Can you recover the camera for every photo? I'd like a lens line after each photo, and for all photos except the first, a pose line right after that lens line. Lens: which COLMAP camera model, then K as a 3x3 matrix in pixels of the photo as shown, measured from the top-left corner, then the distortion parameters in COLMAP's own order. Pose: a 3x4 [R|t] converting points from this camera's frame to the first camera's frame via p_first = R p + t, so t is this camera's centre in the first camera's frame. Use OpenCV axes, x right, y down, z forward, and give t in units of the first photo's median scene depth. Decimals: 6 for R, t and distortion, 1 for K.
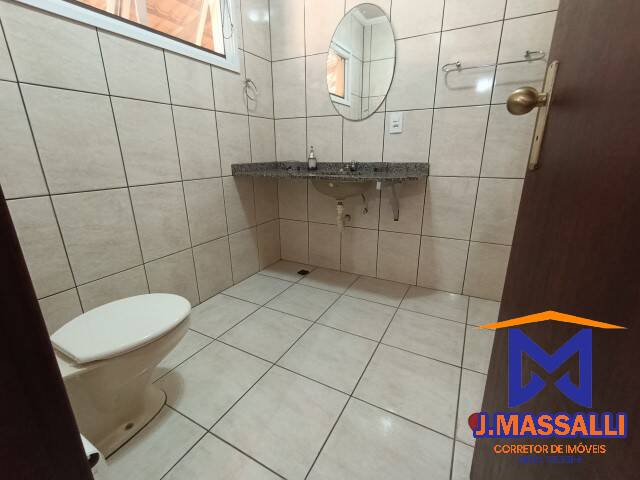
lens RADIAL K [[289.6, 0, 319.3], [0, 289.6, 237.9], [0, 0, 1]] dist [0.009499, -0.000841]
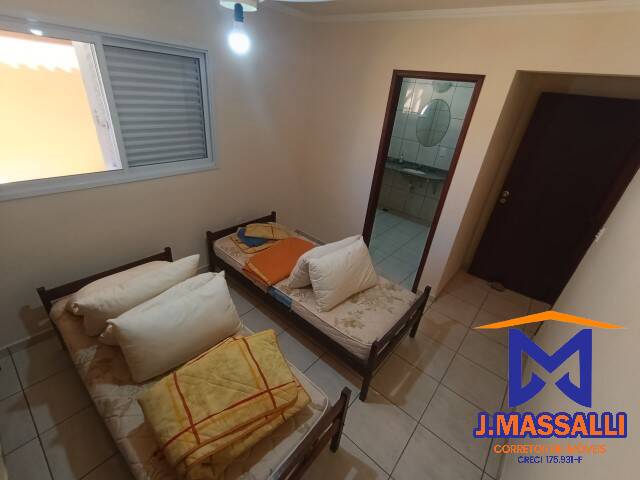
lens RADIAL K [[289.6, 0, 320.1], [0, 289.6, 241.6], [0, 0, 1]] dist [0.009499, -0.000841]
pose [[0.972841, 0.189573, -0.132826, -0.215765], [-0.161906, 0.967379, 0.194844, 0.006878], [0.165430, -0.168047, 0.971799, -1.348328]]
